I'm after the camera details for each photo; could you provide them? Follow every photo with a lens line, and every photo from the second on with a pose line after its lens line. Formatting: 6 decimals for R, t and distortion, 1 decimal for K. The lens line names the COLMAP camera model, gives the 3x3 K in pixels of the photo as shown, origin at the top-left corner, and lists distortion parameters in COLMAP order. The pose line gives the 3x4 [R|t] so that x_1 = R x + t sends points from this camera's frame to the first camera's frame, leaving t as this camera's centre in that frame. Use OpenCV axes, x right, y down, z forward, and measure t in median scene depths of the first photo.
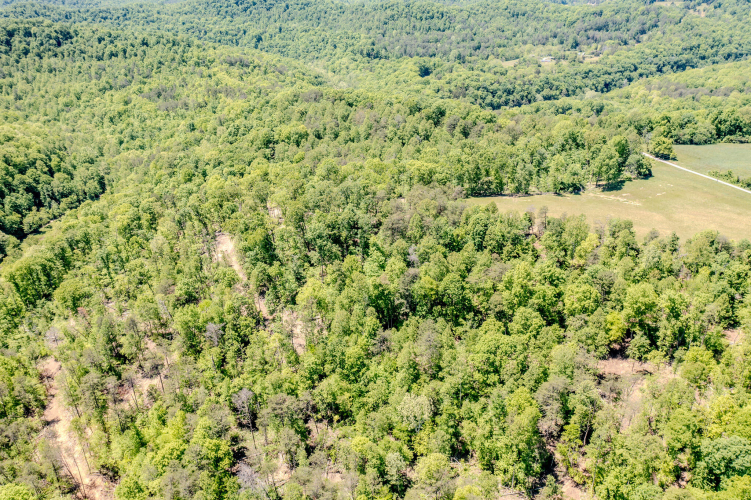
lens RADIAL K [[599.0, 0, 373.4], [0, 599.0, 249.1], [0, 0, 1]] dist [-0.005047, 0.006277]
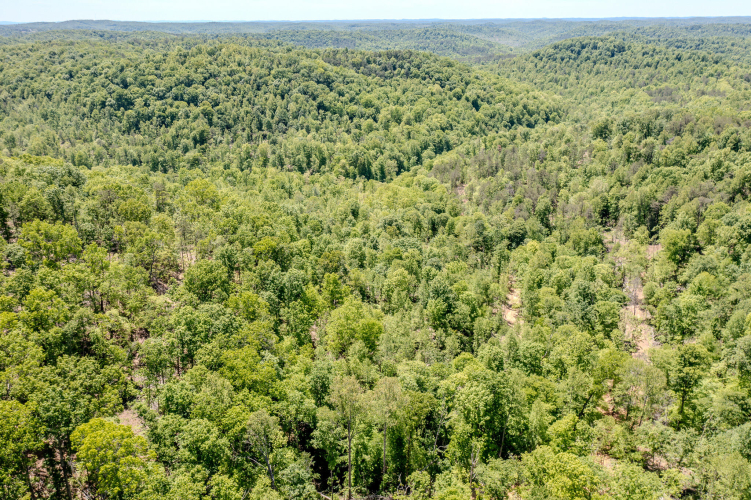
lens RADIAL K [[599.0, 0, 373.4], [0, 599.0, 250.9], [0, 0, 1]] dist [-0.005047, 0.006277]
pose [[0.614610, 0.291245, -0.733097, 0.410896], [-0.336981, 0.937217, 0.089821, 0.200508], [0.713231, 0.191835, 0.674167, -0.279755]]
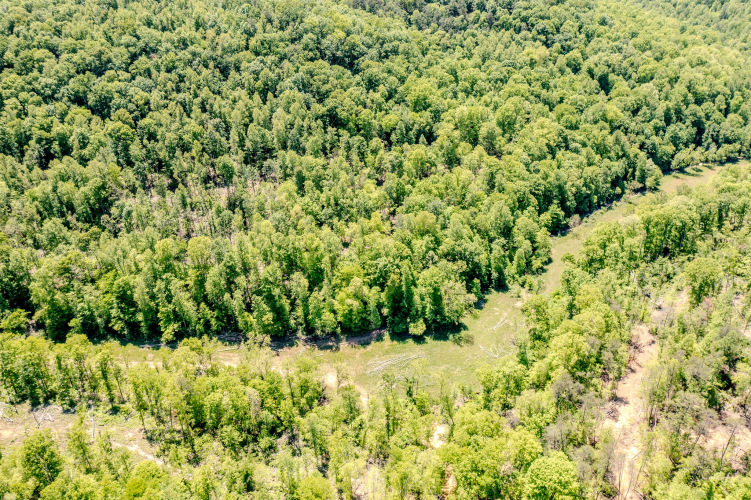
lens RADIAL K [[599.0, 0, 374.3], [0, 599.0, 250.5], [0, 0, 1]] dist [-0.005047, 0.006277]
pose [[0.531674, 0.450347, -0.717294, -0.088288], [-0.352308, 0.887763, 0.296236, -0.023946], [0.770196, 0.095207, 0.630661, 0.055825]]
